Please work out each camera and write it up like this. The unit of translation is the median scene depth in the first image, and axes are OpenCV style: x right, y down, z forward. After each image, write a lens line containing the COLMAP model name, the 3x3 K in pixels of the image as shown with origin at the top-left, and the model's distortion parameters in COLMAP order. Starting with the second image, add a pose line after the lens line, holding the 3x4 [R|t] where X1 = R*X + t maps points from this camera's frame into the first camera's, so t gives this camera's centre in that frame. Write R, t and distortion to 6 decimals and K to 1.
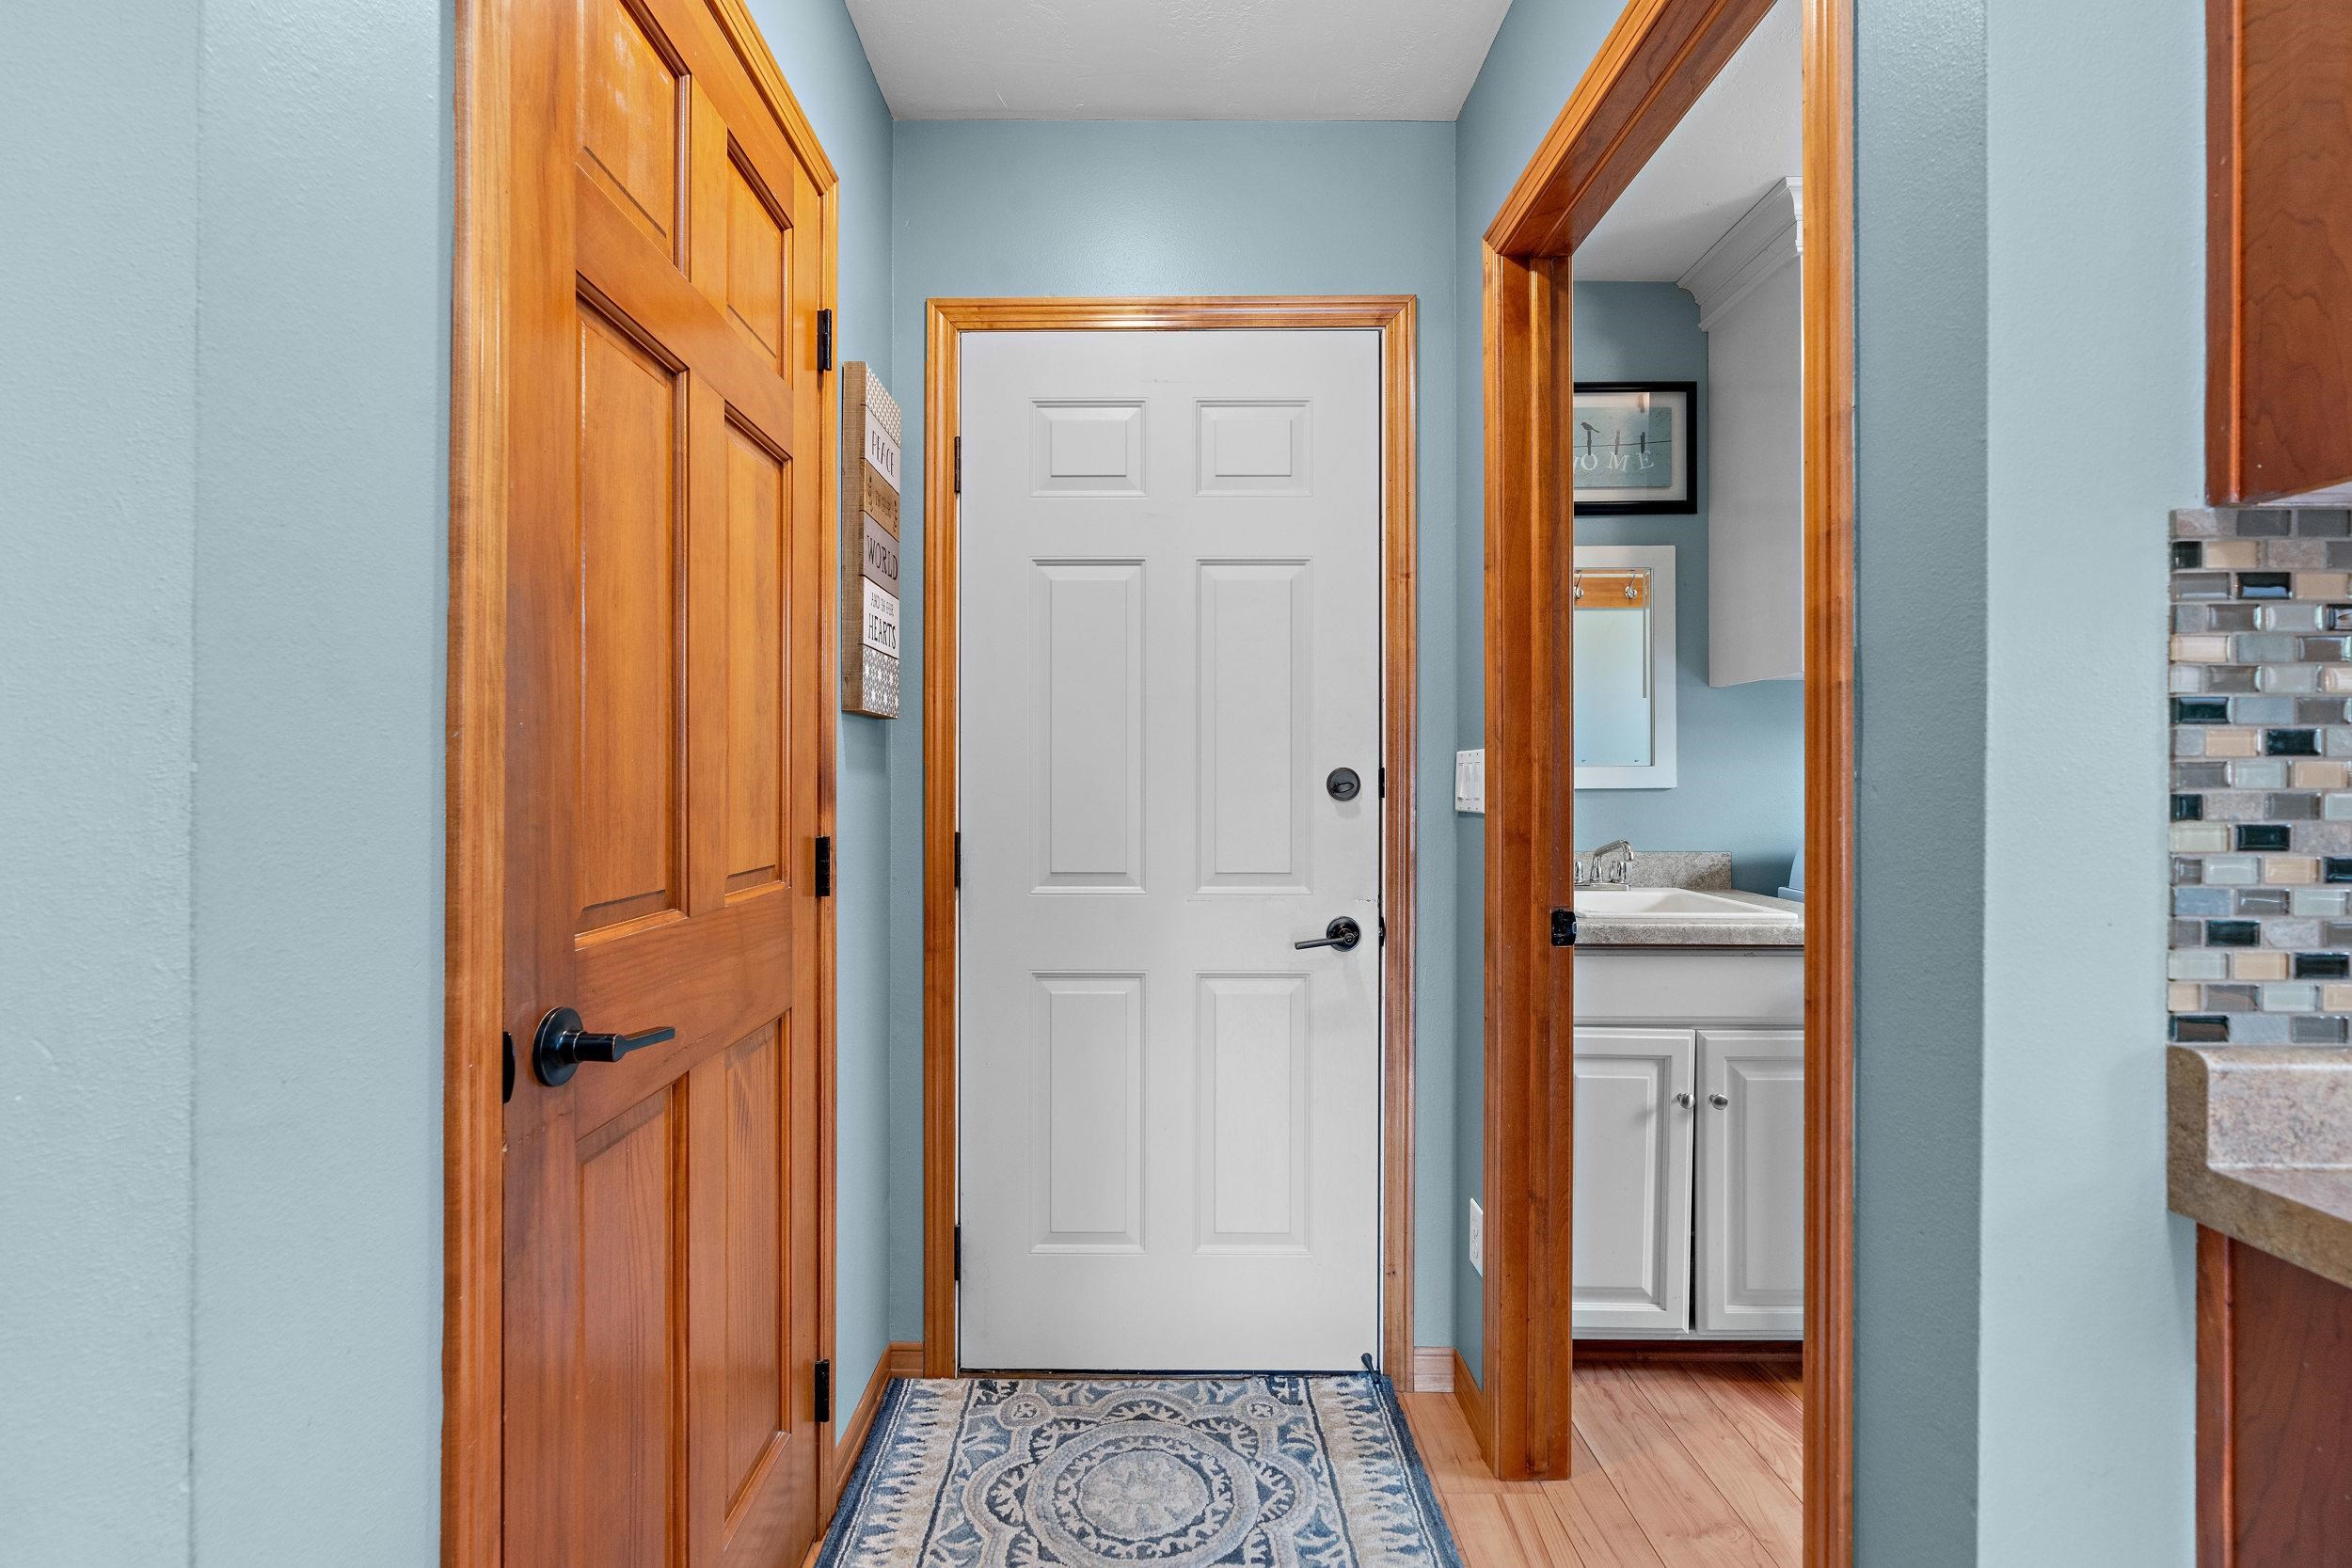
lens RADIAL K [[1063.5, 0, 1164.4], [0, 1063.5, 779.9], [0, 0, 1]] dist [-0.008014, 0.003065]
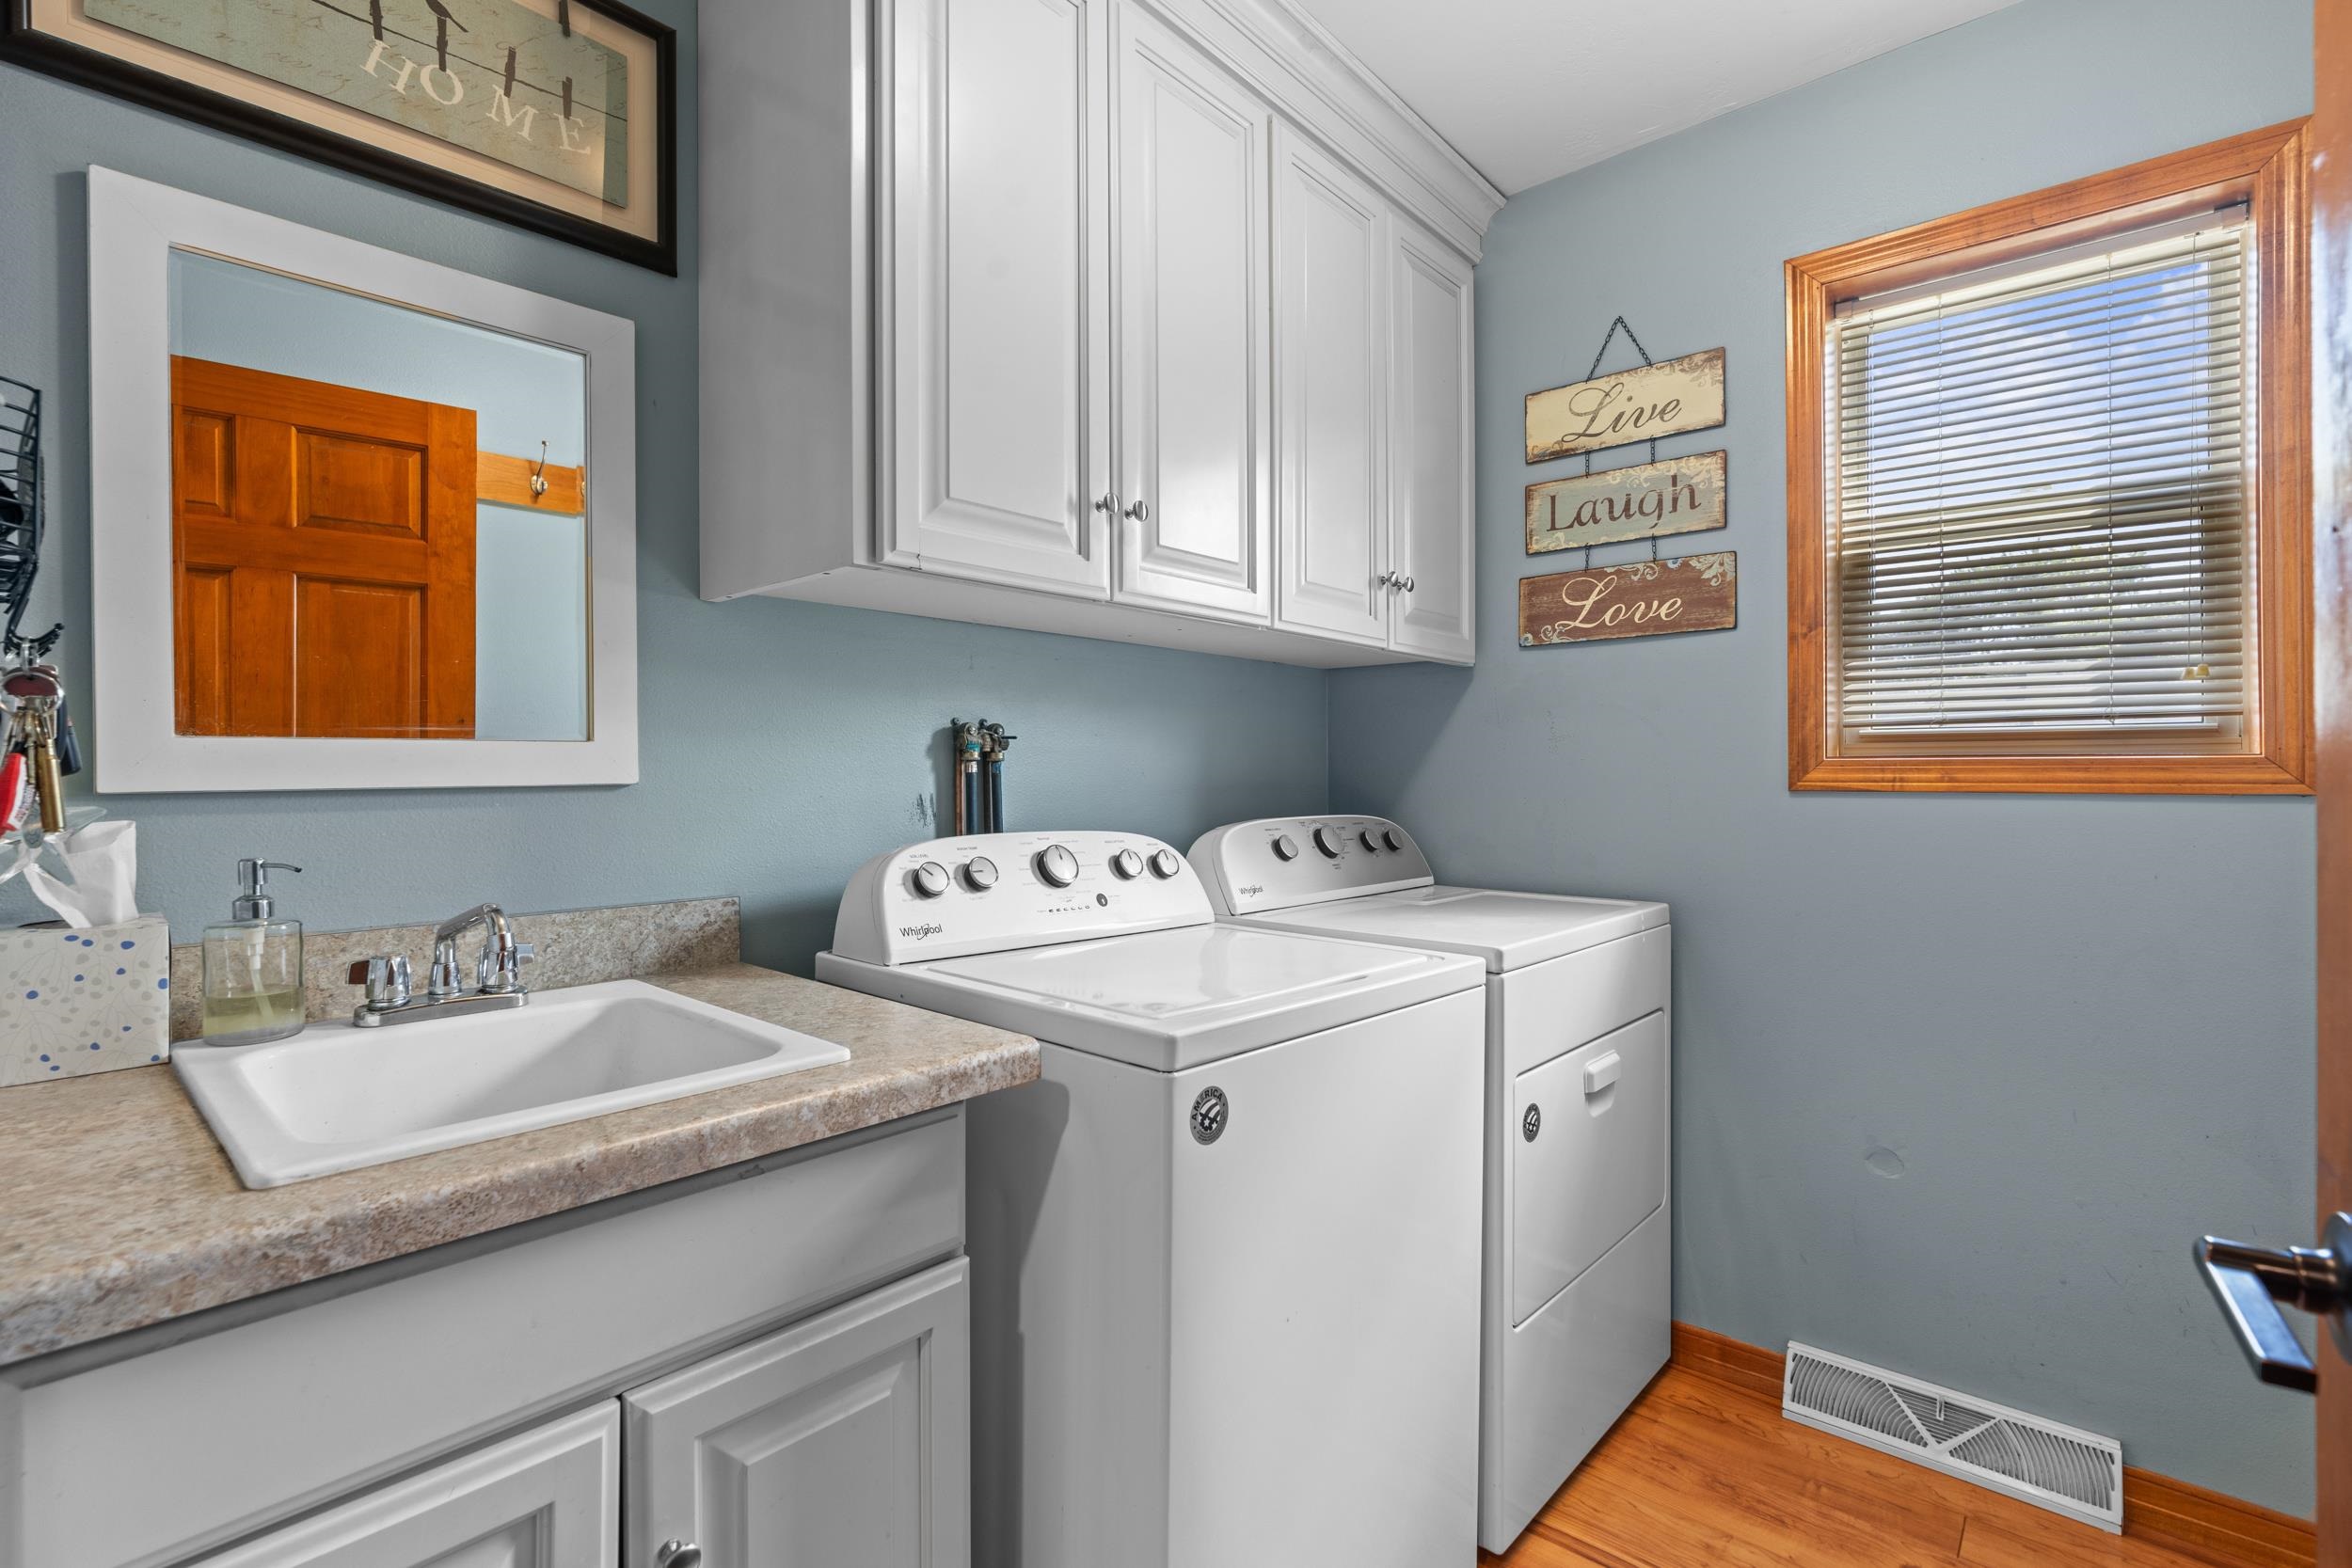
lens RADIAL K [[1063.5, 0, 1183.8], [0, 1063.5, 776.8], [0, 0, 1]] dist [-0.008014, 0.003065]
pose [[0.658312, -0.003865, 0.752736, 0.269477], [0.000649, 0.999989, 0.004566, 0.001479], [-0.752745, -0.002518, 0.658307, 0.458588]]
